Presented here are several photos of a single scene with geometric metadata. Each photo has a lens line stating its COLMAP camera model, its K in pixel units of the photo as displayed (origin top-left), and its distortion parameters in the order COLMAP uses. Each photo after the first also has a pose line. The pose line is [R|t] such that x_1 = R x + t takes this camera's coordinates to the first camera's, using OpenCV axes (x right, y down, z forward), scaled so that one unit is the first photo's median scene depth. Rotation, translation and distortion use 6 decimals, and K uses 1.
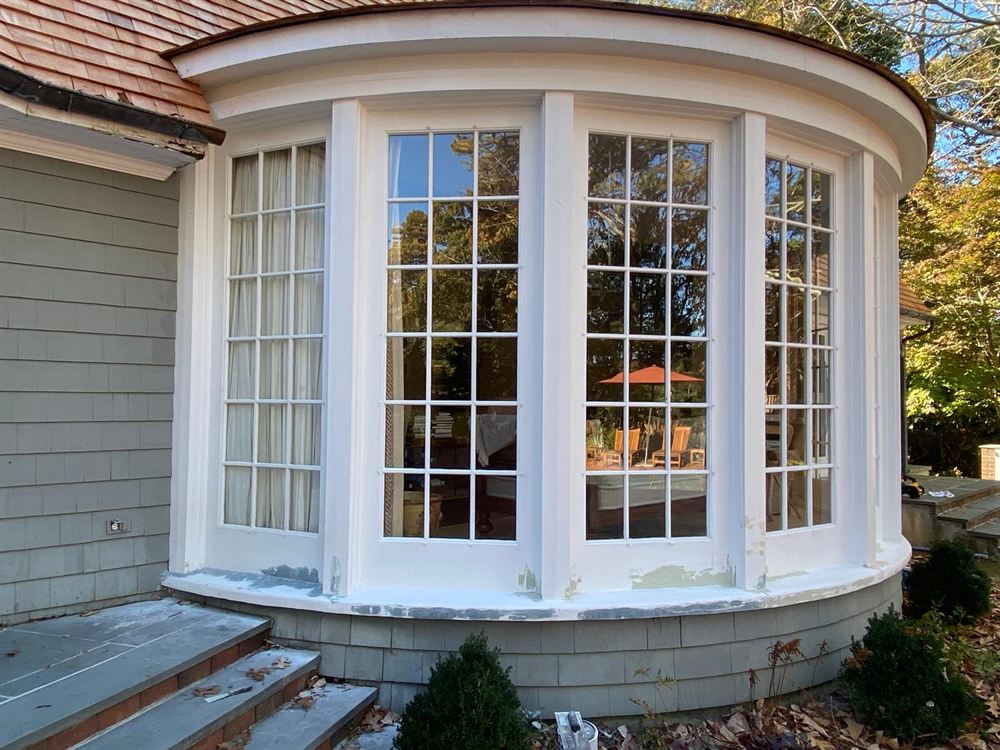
lens RADIAL K [[740.3, 0, 500.0], [0, 740.3, 375.0], [0, 0, 1]] dist [0.069989, -0.110652]
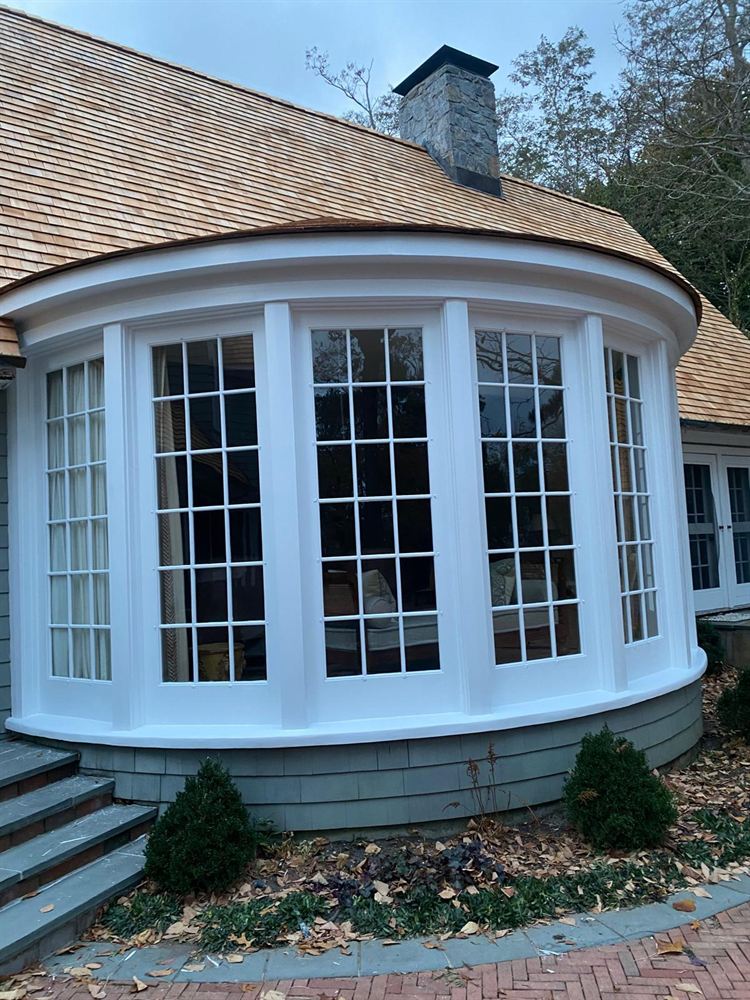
lens RADIAL K [[740.3, 0, 375.0], [0, 740.3, 500.0], [0, 0, 1]] dist [0.069989, -0.110652]
pose [[0.989634, -0.067784, -0.126608, 0.351660], [0.064278, 0.997432, -0.031580, -0.013308], [0.128424, 0.023114, 0.991450, -0.150811]]
